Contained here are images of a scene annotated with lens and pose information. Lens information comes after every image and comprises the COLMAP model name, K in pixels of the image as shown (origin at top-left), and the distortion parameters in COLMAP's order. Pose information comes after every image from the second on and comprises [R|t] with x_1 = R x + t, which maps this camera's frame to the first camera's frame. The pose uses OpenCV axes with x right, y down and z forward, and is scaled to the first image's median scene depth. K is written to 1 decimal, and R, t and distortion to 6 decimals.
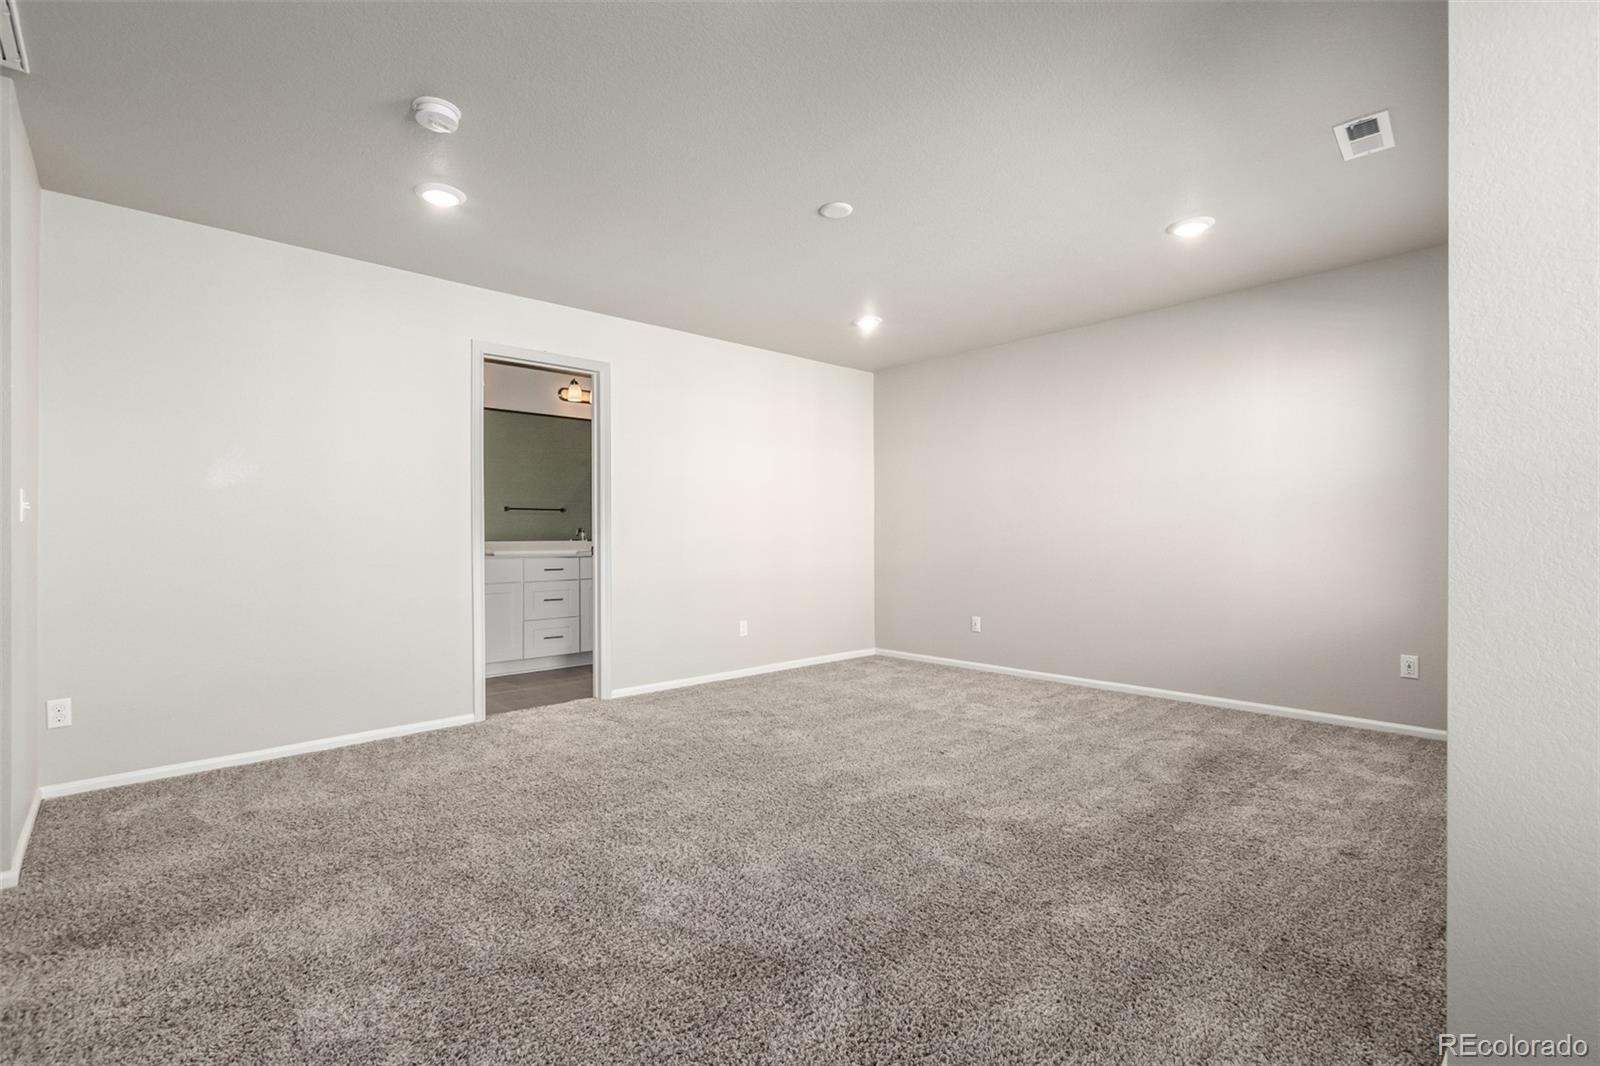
lens RADIAL K [[776.5, 0, 800.0], [0, 776.5, 533.0], [0, 0, 1]] dist [0.000086, 0.000111]
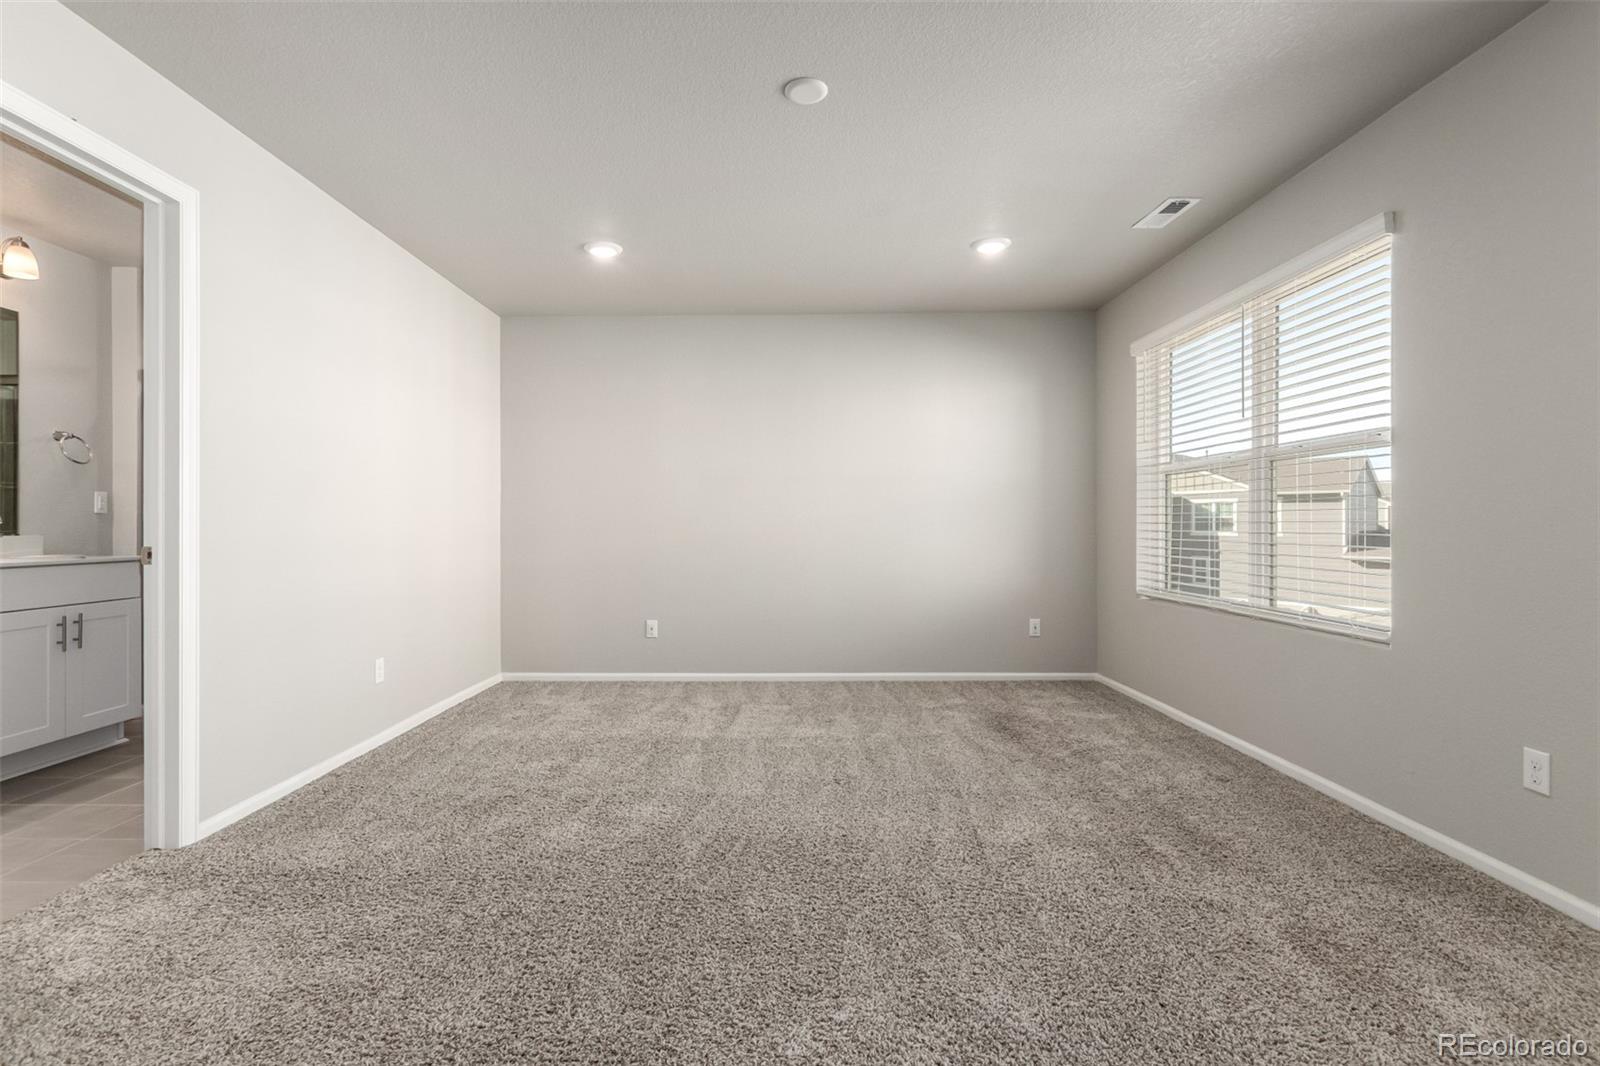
lens RADIAL K [[740.3, 0, 780.9], [0, 740.3, 527.1], [0, 0, 1]] dist [-0.001591, 0.000171]
pose [[0.669807, 0.004501, 0.742522, -0.398230], [-0.002054, 0.999989, -0.004209, 0.007177], [-0.742533, 0.001294, 0.669809, 0.439082]]
